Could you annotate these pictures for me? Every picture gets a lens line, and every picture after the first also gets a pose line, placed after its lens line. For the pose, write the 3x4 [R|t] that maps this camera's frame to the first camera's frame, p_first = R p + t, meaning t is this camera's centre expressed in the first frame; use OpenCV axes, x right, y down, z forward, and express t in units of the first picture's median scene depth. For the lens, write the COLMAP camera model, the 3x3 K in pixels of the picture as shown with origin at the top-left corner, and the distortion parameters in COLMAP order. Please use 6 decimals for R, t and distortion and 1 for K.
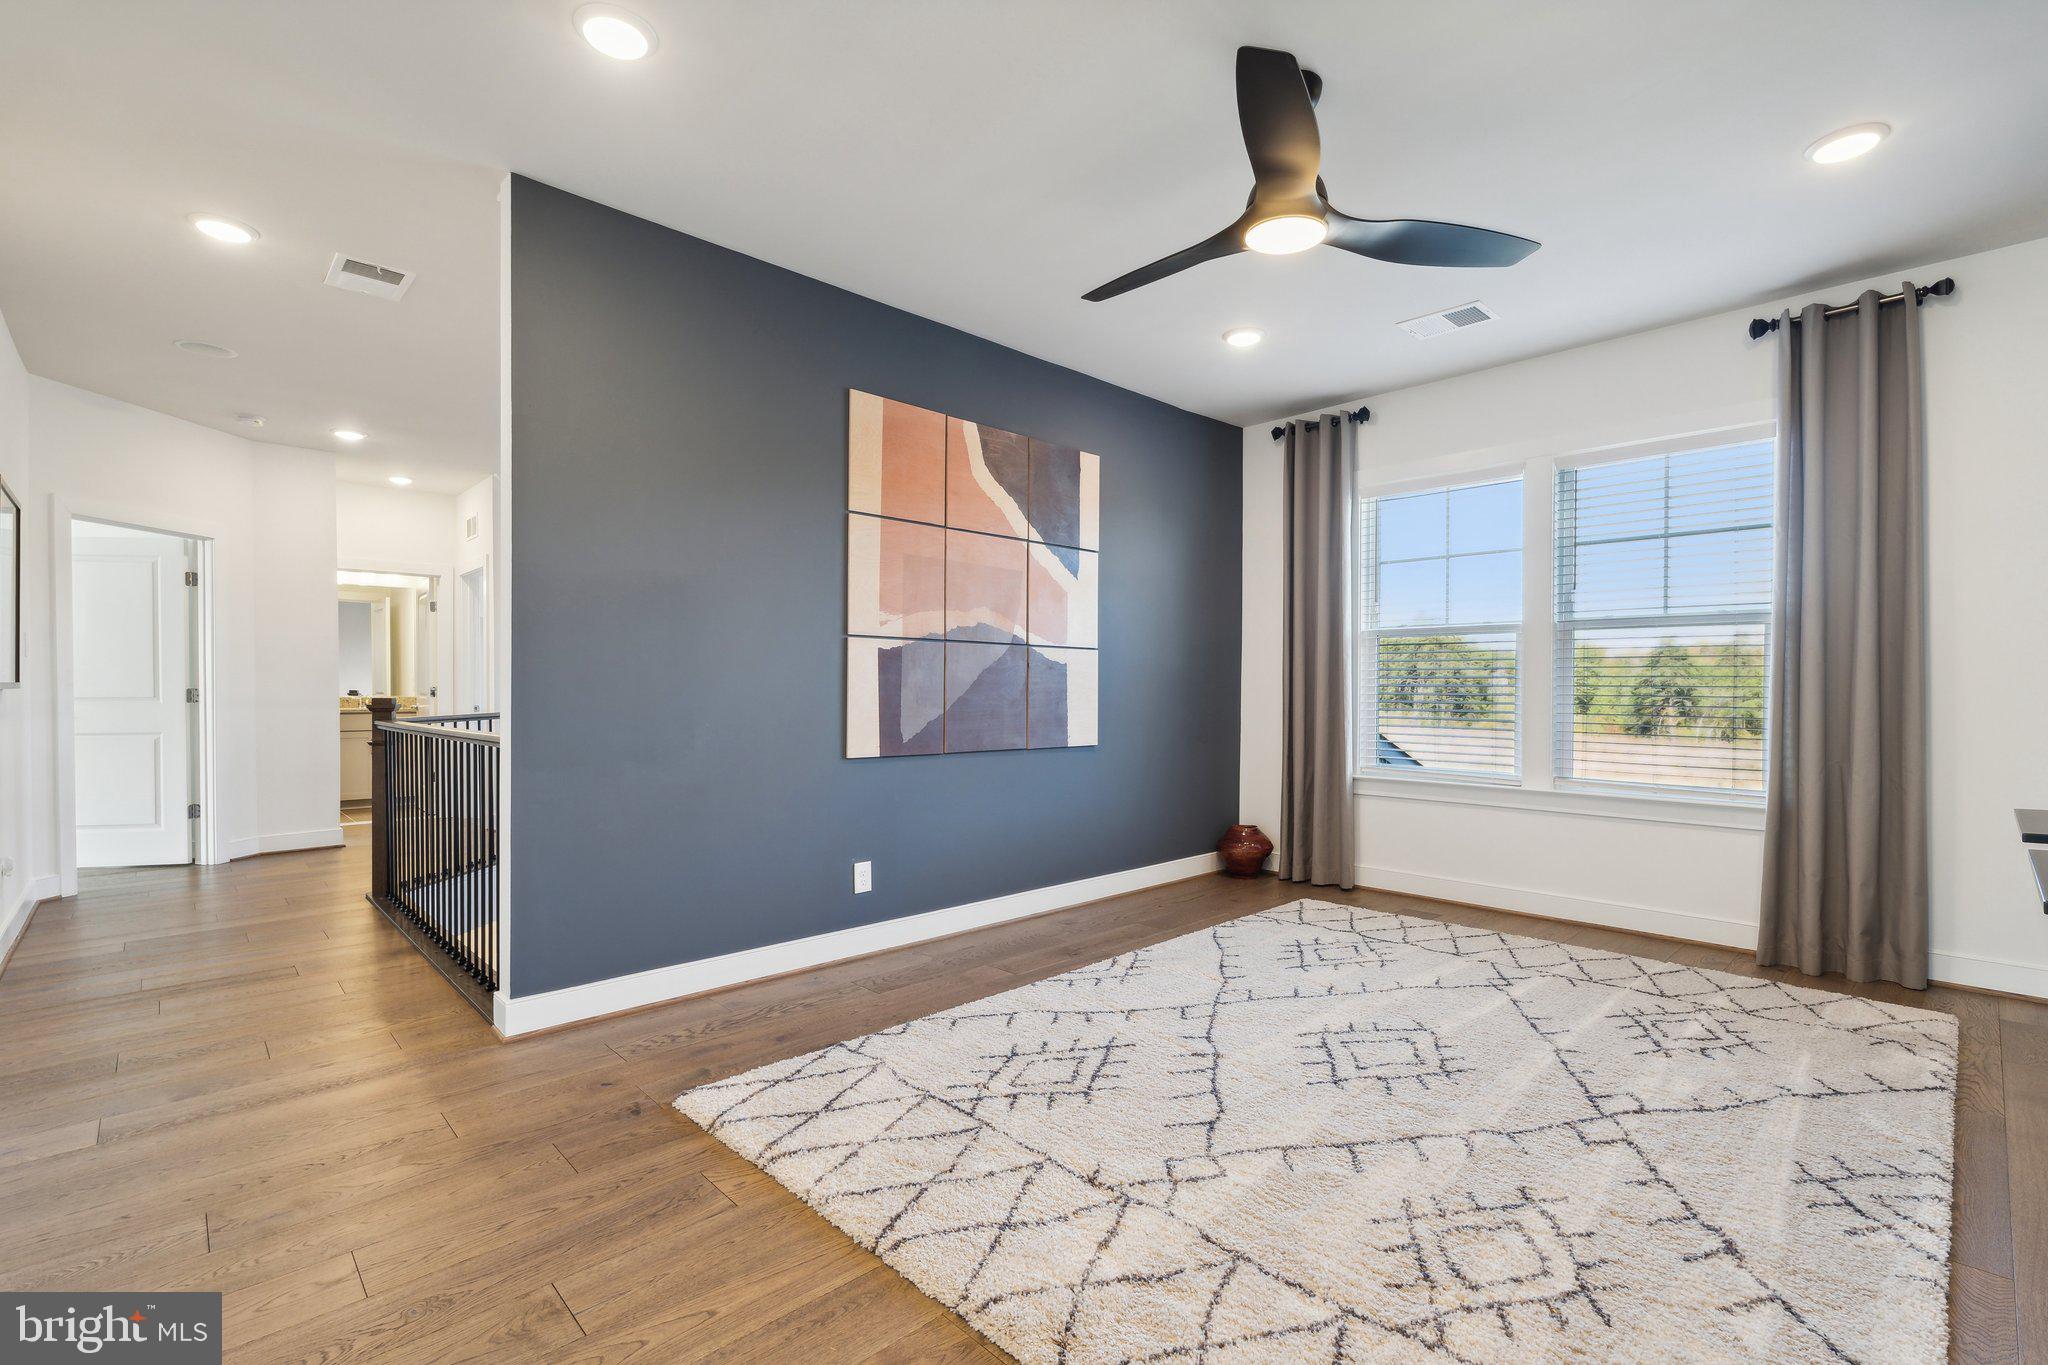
lens RADIAL K [[912.3, 0, 1024.0], [0, 912.3, 682.5], [0, 0, 1]] dist [0.004153, 0.000859]
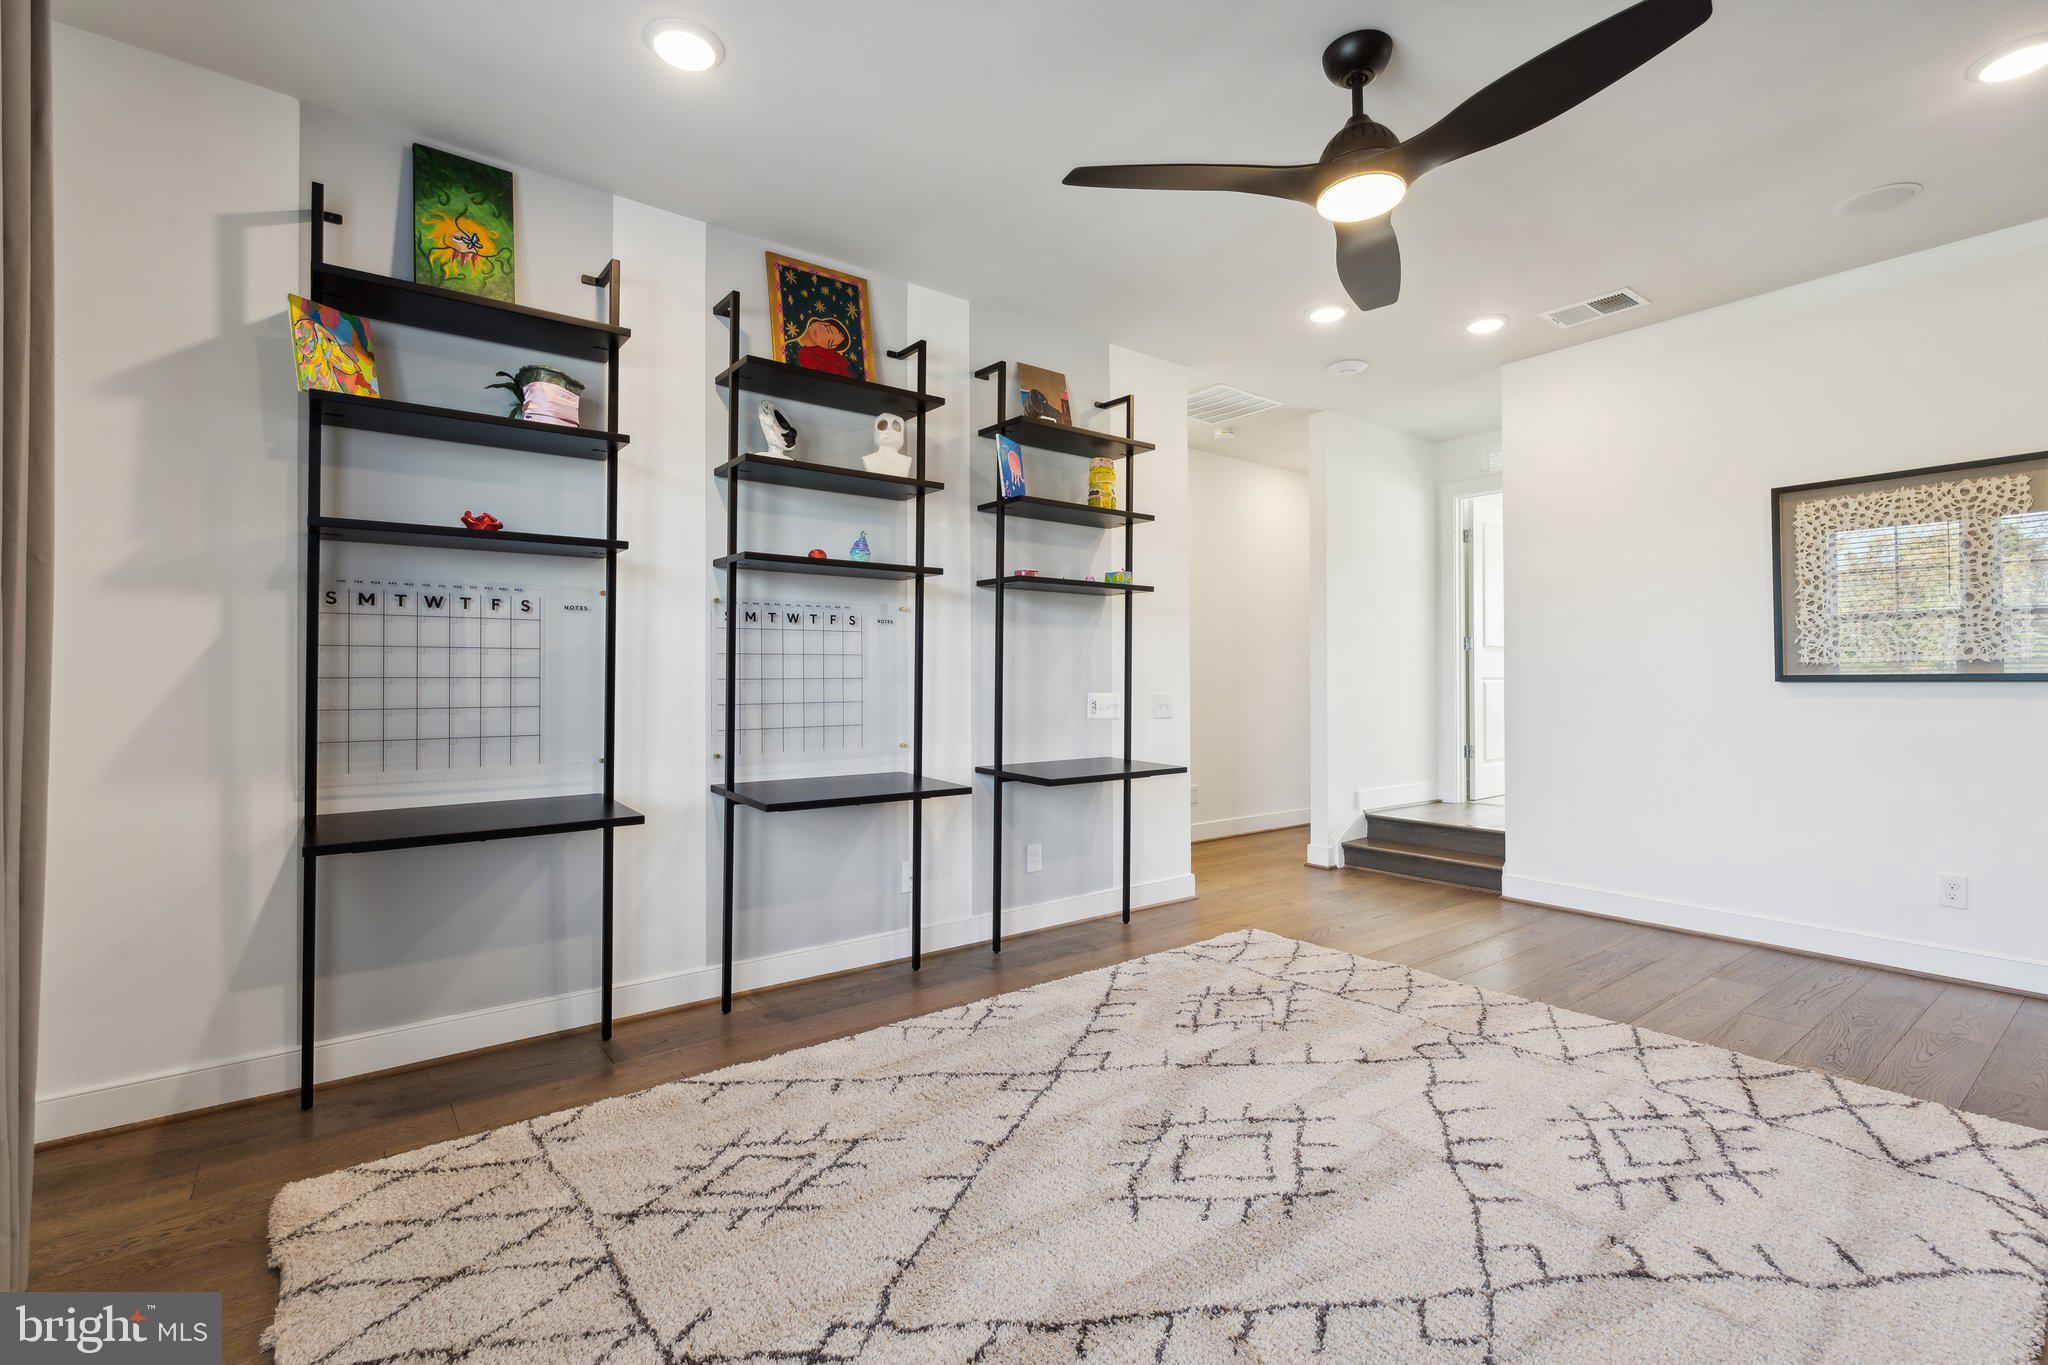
lens RADIAL K [[912.3, 0, 1024.0], [0, 912.3, 682.5], [0, 0, 1]] dist [0.004153, 0.000859]
pose [[-0.994531, -0.001665, 0.104431, 0.486675], [-0.002431, 0.999971, -0.007203, 0.014548], [-0.104416, -0.007418, -0.994506, 1.800313]]
